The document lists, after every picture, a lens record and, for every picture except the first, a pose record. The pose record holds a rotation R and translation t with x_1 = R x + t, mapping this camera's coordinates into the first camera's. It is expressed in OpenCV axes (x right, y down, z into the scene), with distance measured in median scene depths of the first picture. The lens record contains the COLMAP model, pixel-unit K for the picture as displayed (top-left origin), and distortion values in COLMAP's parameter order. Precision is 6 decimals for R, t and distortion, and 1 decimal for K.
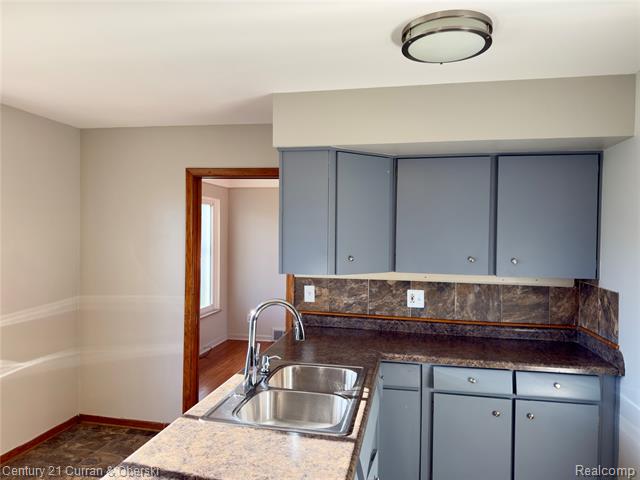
lens RADIAL K [[450.7, 0, 320.0], [0, 450.7, 240.0], [0, 0, 1]] dist [0.083256, -0.116059]
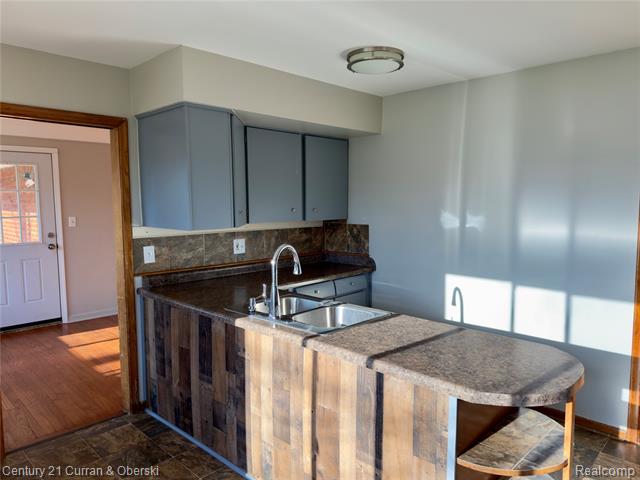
lens RADIAL K [[455.2, 0, 327.5], [0, 455.2, 240.3], [0, 0, 1]] dist [0.286632, -0.121158]
pose [[0.545382, -0.100361, 0.832157, -0.680524], [0.019216, 0.994042, 0.107291, -0.012805], [-0.837967, -0.042524, 0.544061, 0.138081]]
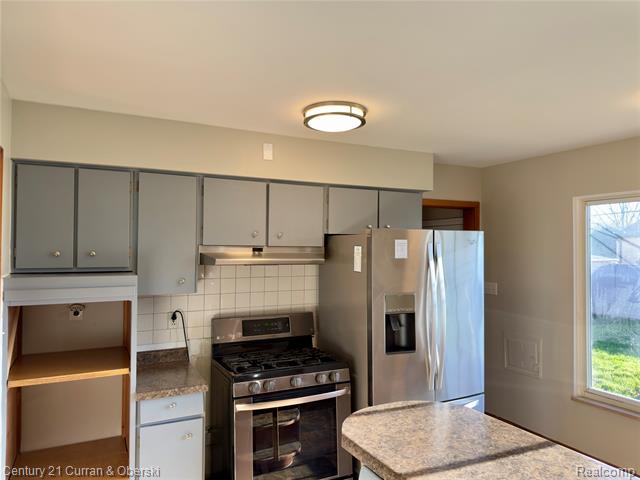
lens RADIAL K [[459.7, 0, 320.0], [0, 459.7, 240.0], [0, 0, 1]] dist [-0.001378, -0.088889]
pose [[-0.792861, -0.030933, -0.608617, 0.353103], [-0.021063, 0.999505, -0.023360, -0.015241], [0.609038, -0.005702, -0.793120, 0.647951]]
